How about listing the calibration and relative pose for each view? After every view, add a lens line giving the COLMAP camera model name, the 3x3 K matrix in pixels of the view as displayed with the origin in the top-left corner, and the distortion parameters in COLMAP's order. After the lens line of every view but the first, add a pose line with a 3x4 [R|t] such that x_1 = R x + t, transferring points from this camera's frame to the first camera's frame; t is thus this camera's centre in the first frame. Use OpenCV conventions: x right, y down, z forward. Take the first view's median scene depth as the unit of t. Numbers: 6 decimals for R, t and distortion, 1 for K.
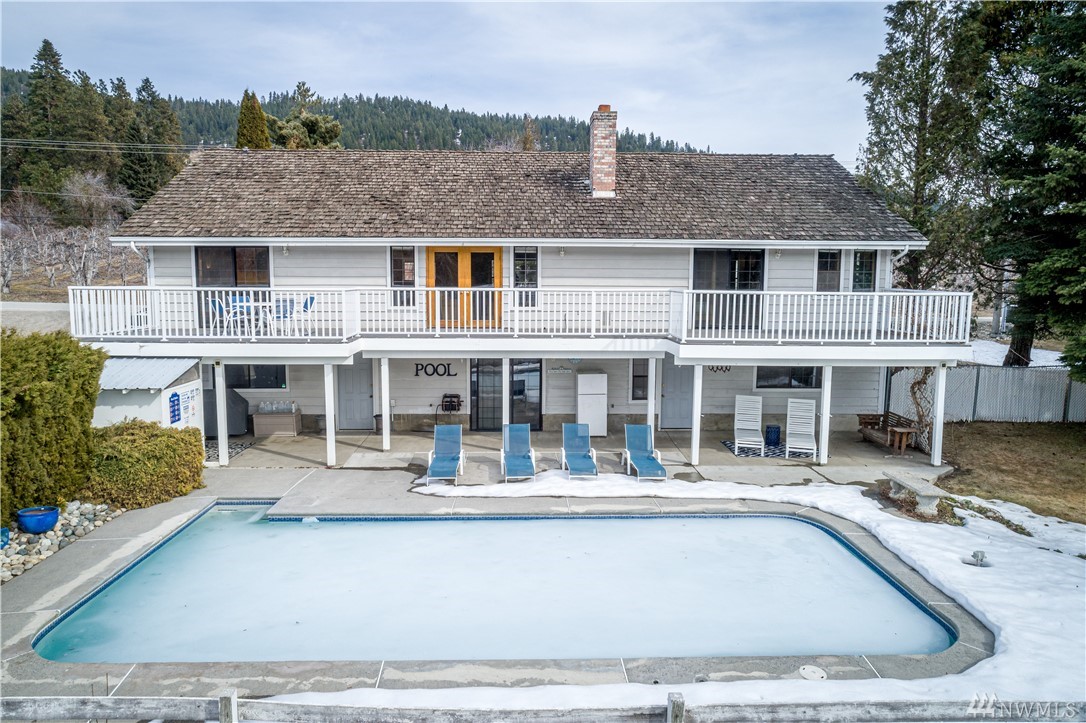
lens RADIAL K [[750.1, 0, 541.7], [0, 750.1, 360.4], [0, 0, 1]] dist [-0.001180, 0.000488]
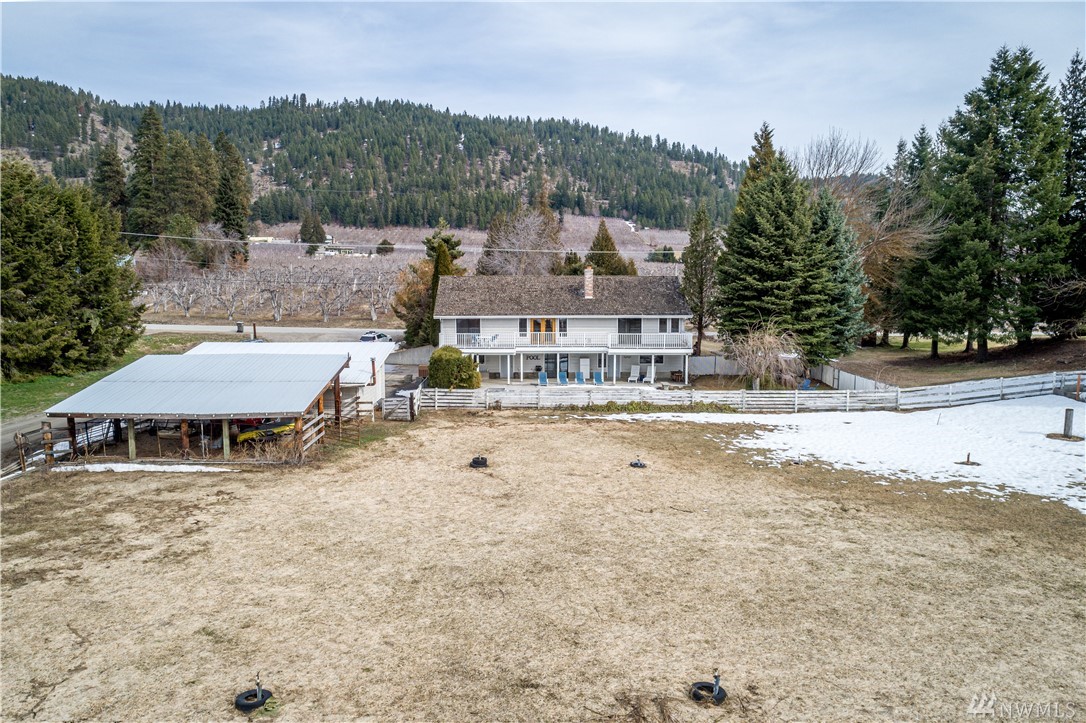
lens RADIAL K [[750.1, 0, 544.1], [0, 750.1, 360.9], [0, 0, 1]] dist [-0.001180, 0.000488]
pose [[0.999997, -0.002158, 0.001269, -0.103168], [0.002169, 0.999963, -0.008286, 0.049652], [-0.001251, 0.008288, 0.999965, -2.082910]]
